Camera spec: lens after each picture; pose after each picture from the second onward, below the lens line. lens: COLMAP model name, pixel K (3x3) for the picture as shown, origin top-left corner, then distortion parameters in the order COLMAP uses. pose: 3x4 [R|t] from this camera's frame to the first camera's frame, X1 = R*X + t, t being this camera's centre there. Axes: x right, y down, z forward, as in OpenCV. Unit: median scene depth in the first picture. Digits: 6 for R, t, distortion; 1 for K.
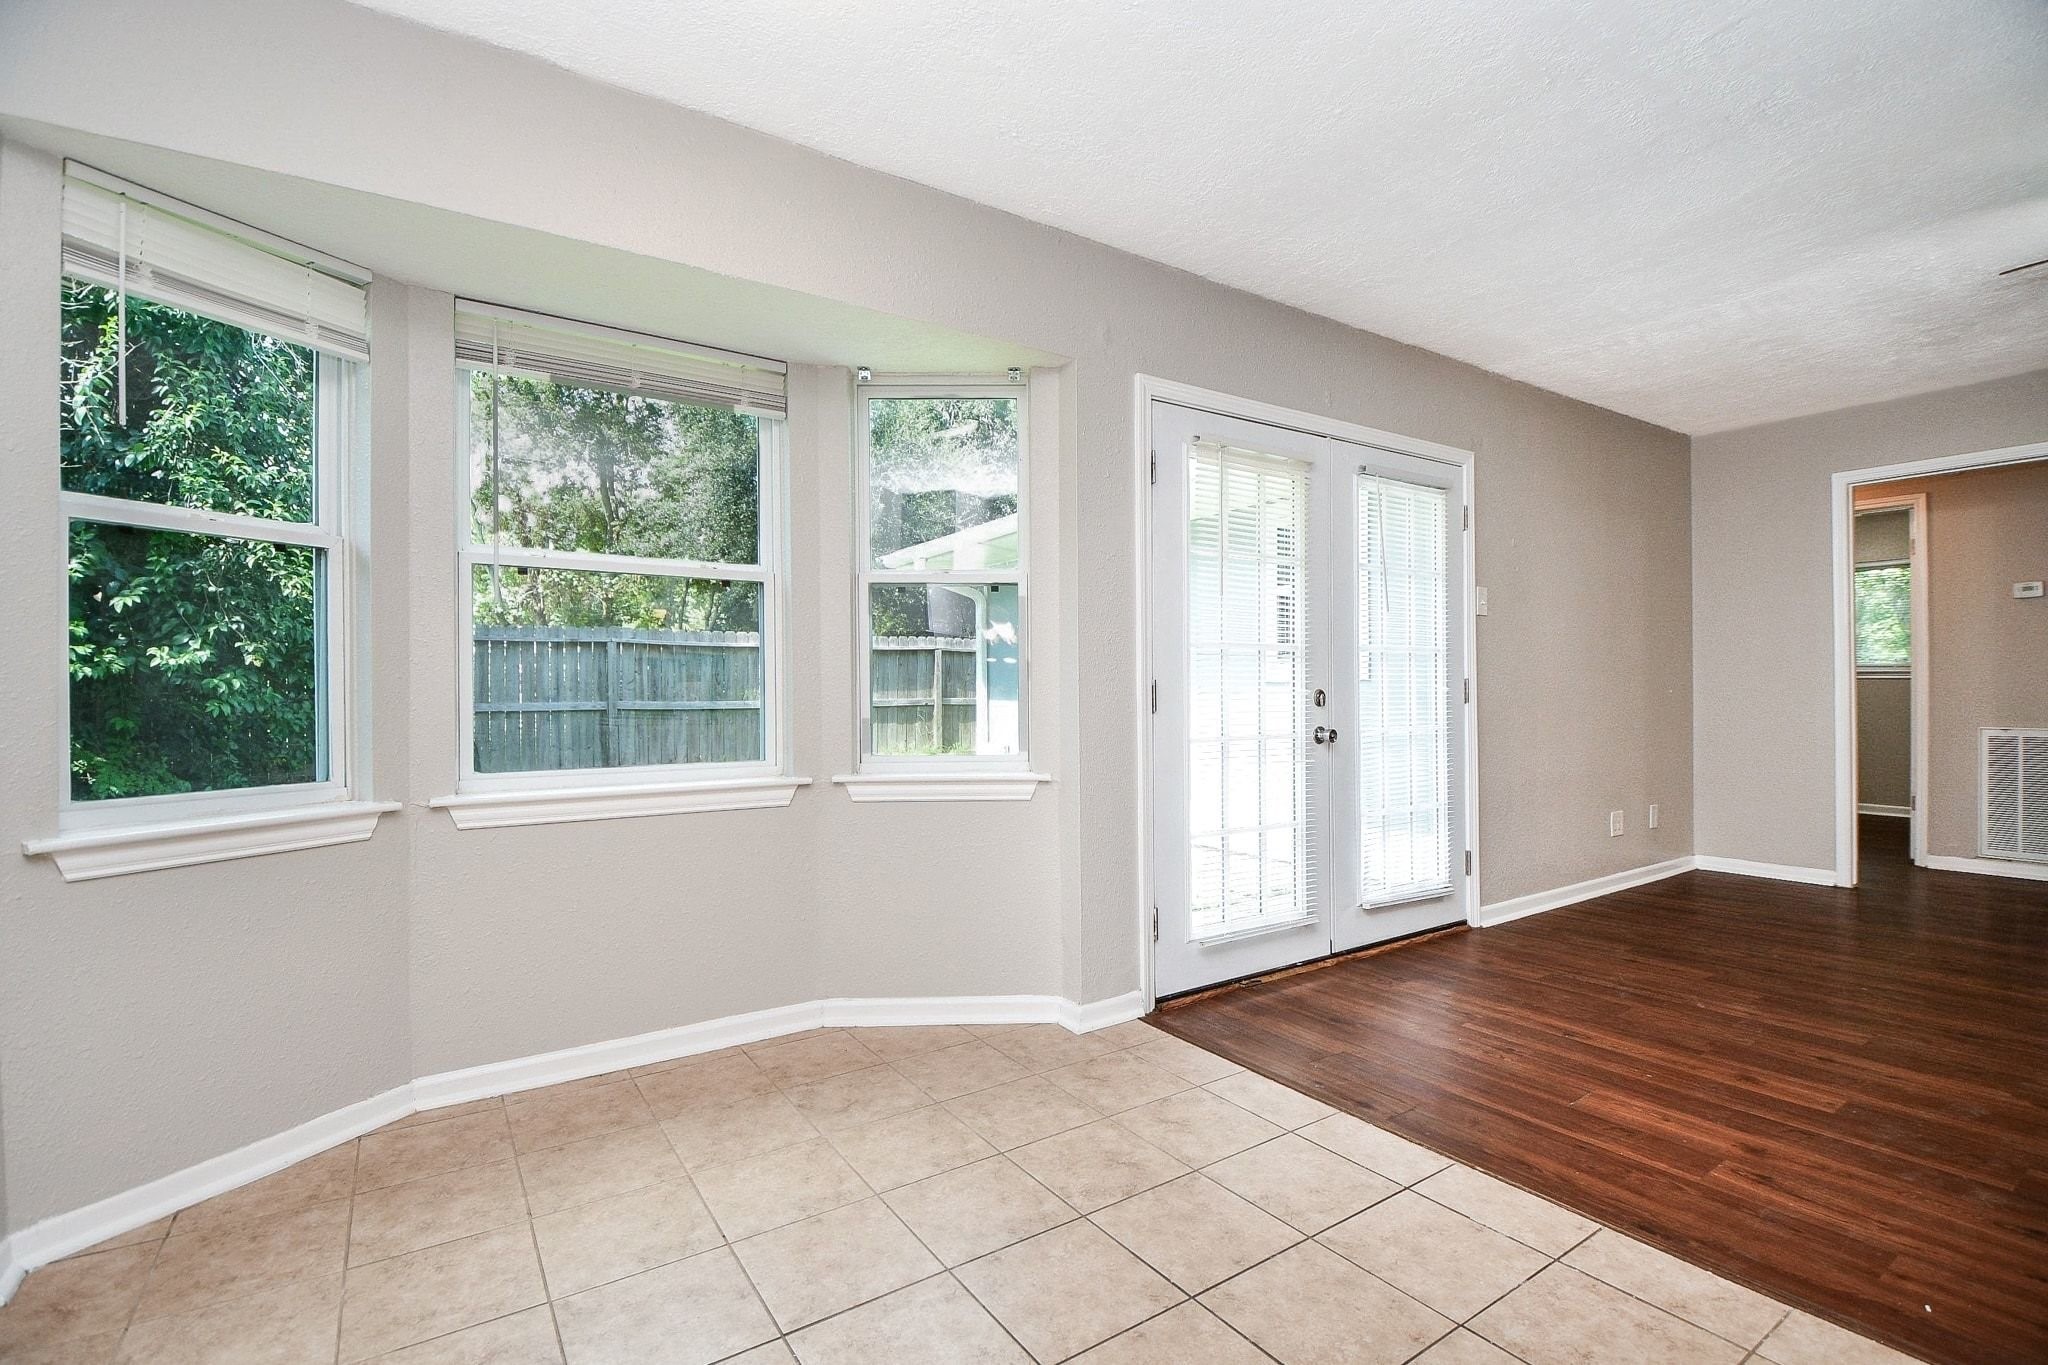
lens RADIAL K [[924.9, 0, 1025.0], [0, 924.9, 685.6], [0, 0, 1]] dist [-0.002982, -0.009628]
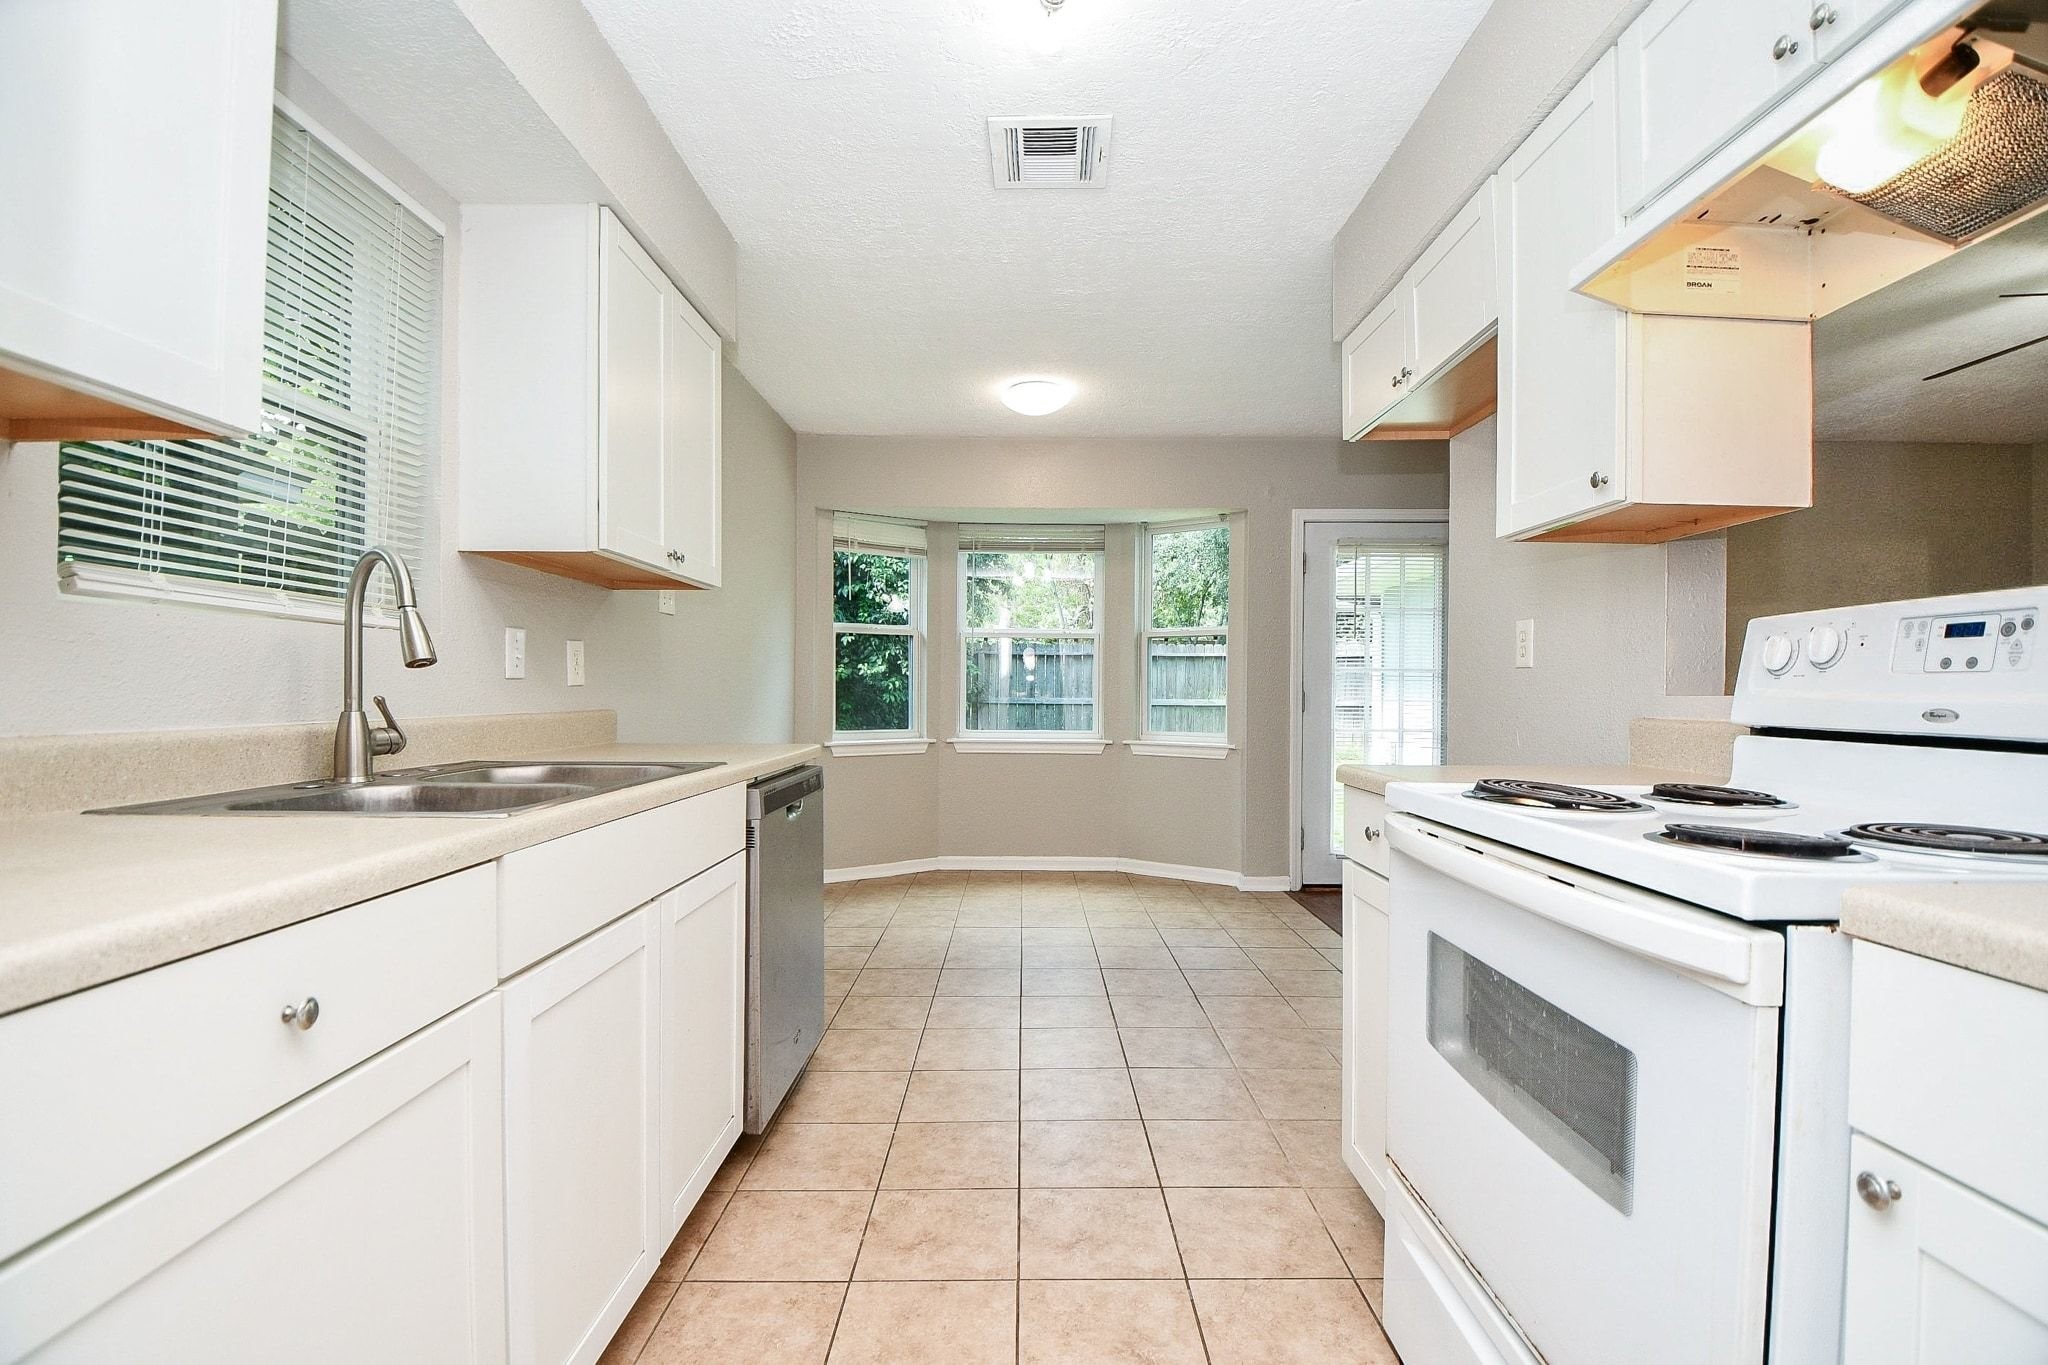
lens RADIAL K [[924.9, 0, 1030.6], [0, 924.9, 687.3], [0, 0, 1]] dist [-0.002982, -0.009628]
pose [[0.834898, 0.012595, -0.550261, 0.722166], [-0.010292, 0.999921, 0.007270, -0.025618], [0.550308, -0.000406, 0.834961, -0.740092]]
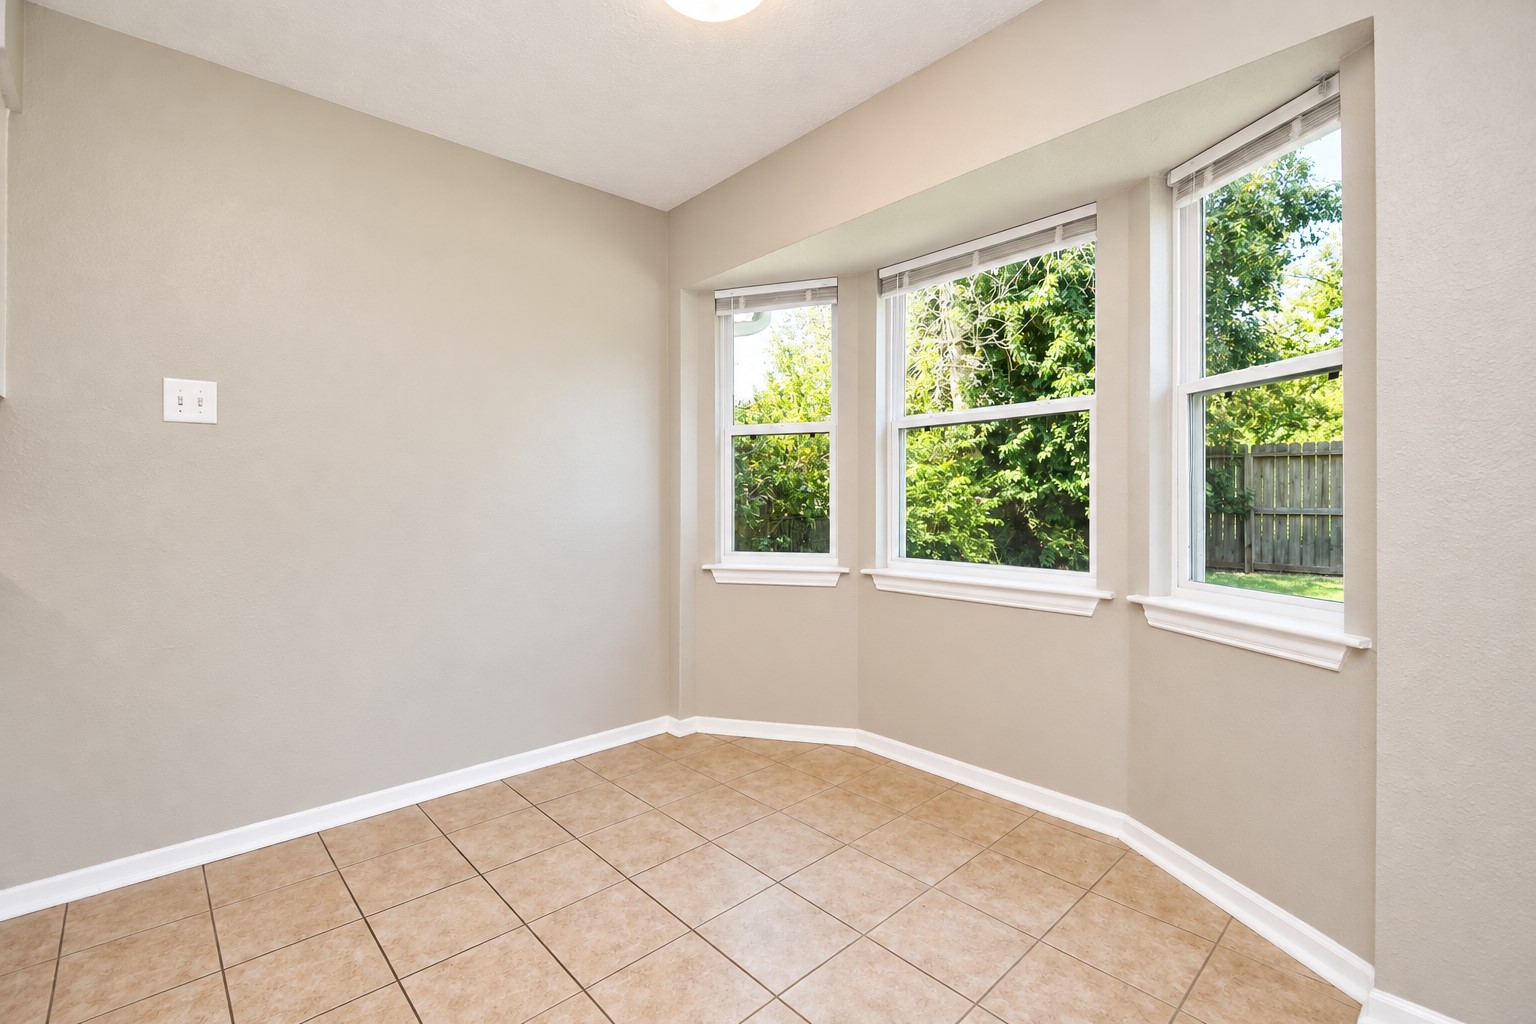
lens RADIAL K [[664.3, 0, 765.4], [0, 664.3, 511.7], [0, 0, 1]] dist [0.001719, 0.000047]
pose [[0.156351, 0.017913, -0.987539, 0.464586], [-0.001057, 0.999838, 0.017969, -0.005950], [0.987701, -0.001765, 0.156345, 0.527539]]
